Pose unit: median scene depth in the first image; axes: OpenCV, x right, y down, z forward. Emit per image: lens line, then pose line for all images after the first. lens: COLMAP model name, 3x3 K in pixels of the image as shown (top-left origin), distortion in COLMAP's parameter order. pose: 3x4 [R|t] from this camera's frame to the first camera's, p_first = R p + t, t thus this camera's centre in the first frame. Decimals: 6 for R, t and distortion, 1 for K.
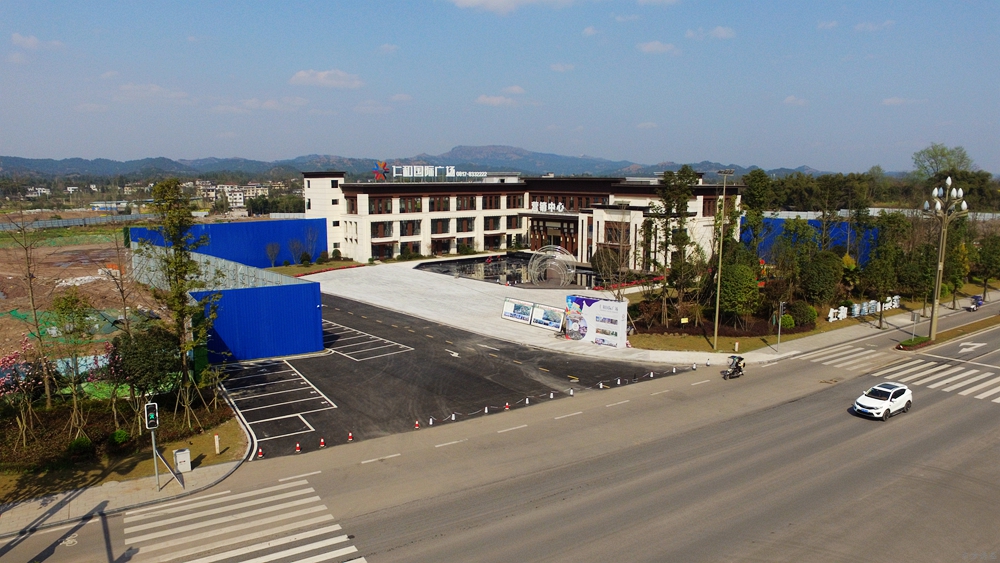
lens RADIAL K [[671.4, 0, 500.8], [0, 671.4, 290.3], [0, 0, 1]] dist [-0.127603, 0.095860]
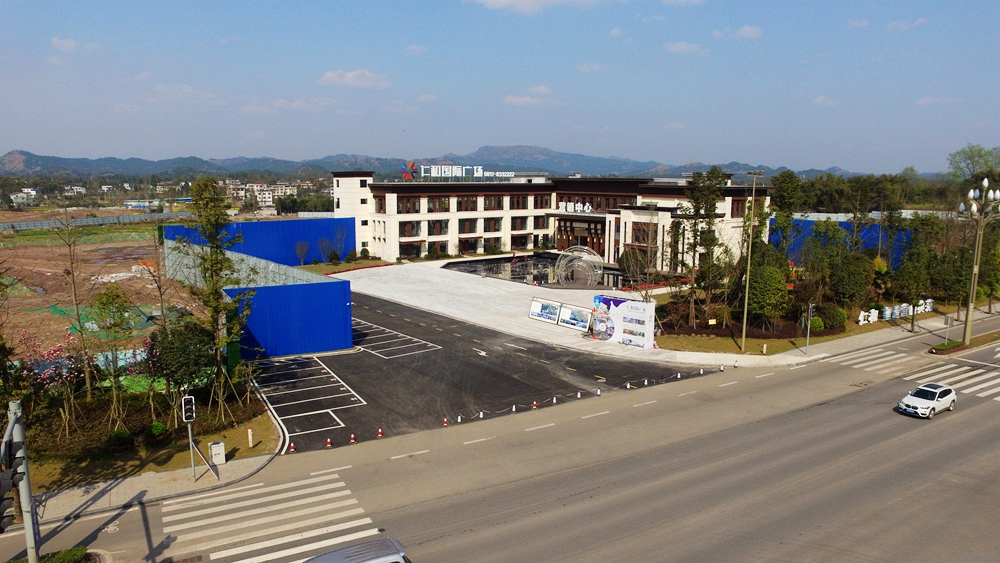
lens RADIAL K [[671.4, 0, 500.8], [0, 671.4, 290.3], [0, 0, 1]] dist [-0.127603, 0.095860]
pose [[0.999240, 0.008673, -0.037999, -0.002684], [-0.008682, 0.999962, -0.000070, 0.000685], [0.037997, 0.000400, 0.999278, -0.004869]]
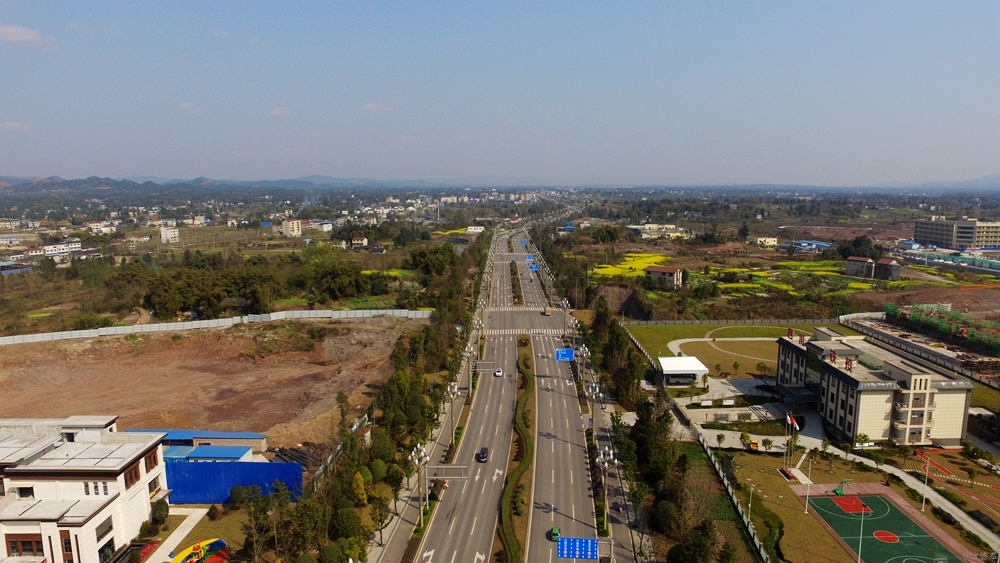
lens RADIAL K [[671.4, 0, 500.8], [0, 671.4, 290.3], [0, 0, 1]] dist [-0.127603, 0.095860]
pose [[0.659146, -0.126218, 0.741347, 0.001496], [0.132404, 0.989893, 0.050811, -0.556991], [-0.740267, 0.064666, 0.669195, -0.088376]]
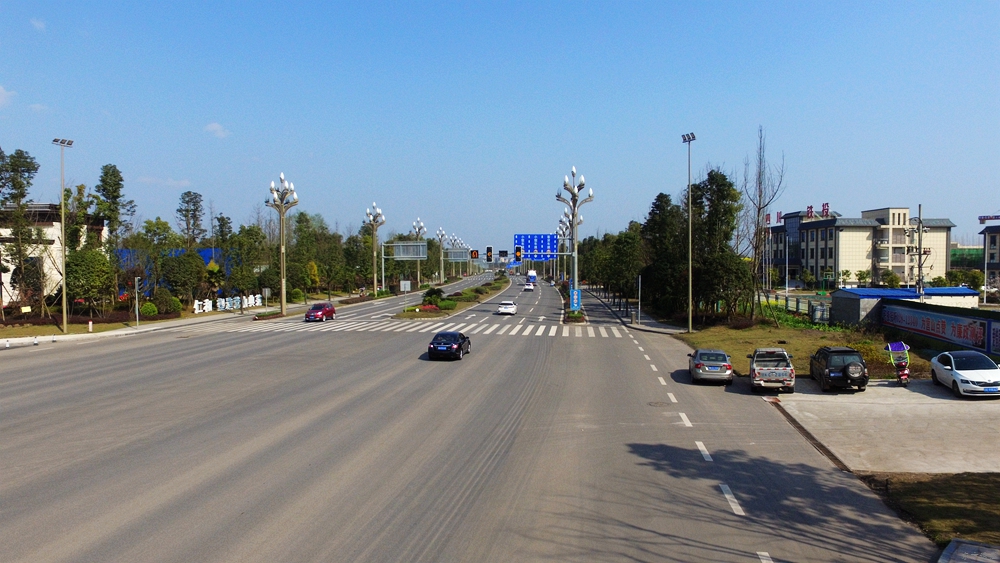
lens RADIAL K [[671.4, 0, 500.8], [0, 671.4, 290.3], [0, 0, 1]] dist [-0.127603, 0.095860]
pose [[0.649917, -0.034922, 0.759202, 0.027660], [0.128737, 0.989567, -0.064687, 0.126484], [-0.749022, 0.139779, 0.647632, -0.033927]]
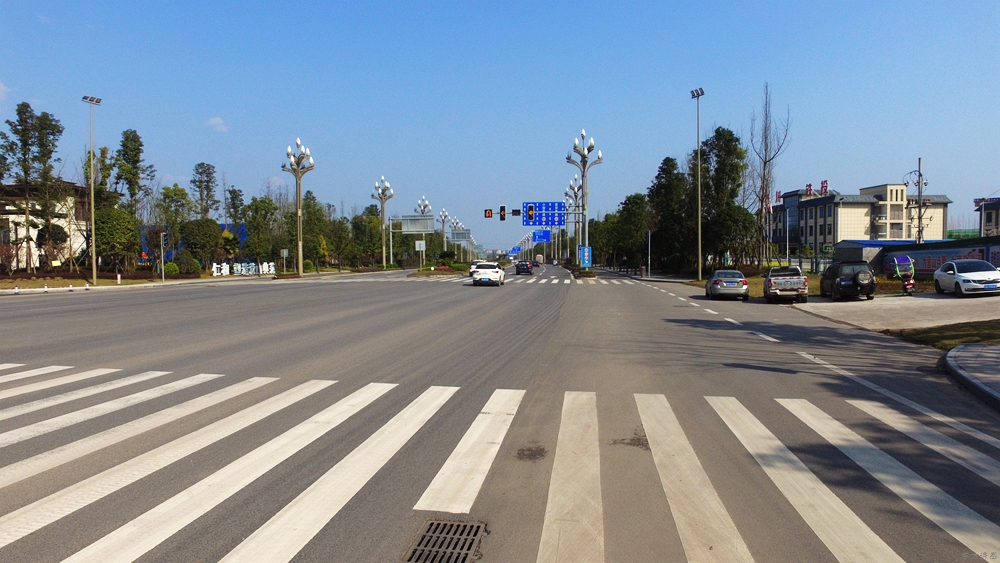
lens RADIAL K [[671.4, 0, 500.8], [0, 671.4, 290.3], [0, 0, 1]] dist [-0.127603, 0.095860]
pose [[0.645875, -0.045910, 0.762061, -0.007276], [0.134335, 0.989450, -0.054245, 0.170697], [-0.751531, 0.137407, 0.645229, -0.027659]]
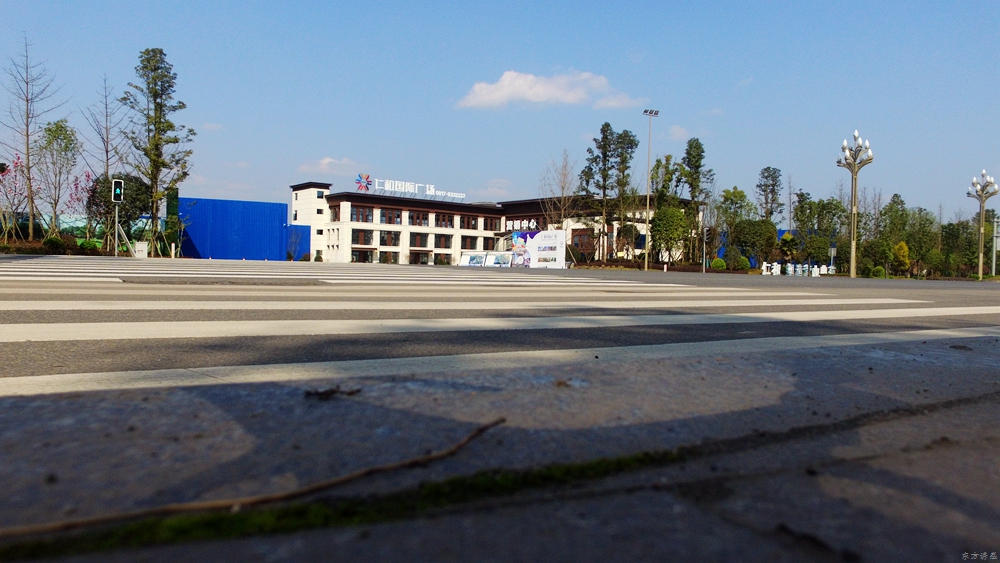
lens RADIAL K [[671.4, 0, 500.8], [0, 671.4, 290.3], [0, 0, 1]] dist [-0.127603, 0.095860]
pose [[0.999783, 0.020656, 0.002552, 0.063236], [-0.020136, 0.990977, -0.132515, 0.201608], [-0.005266, 0.132434, 0.991178, -0.058917]]
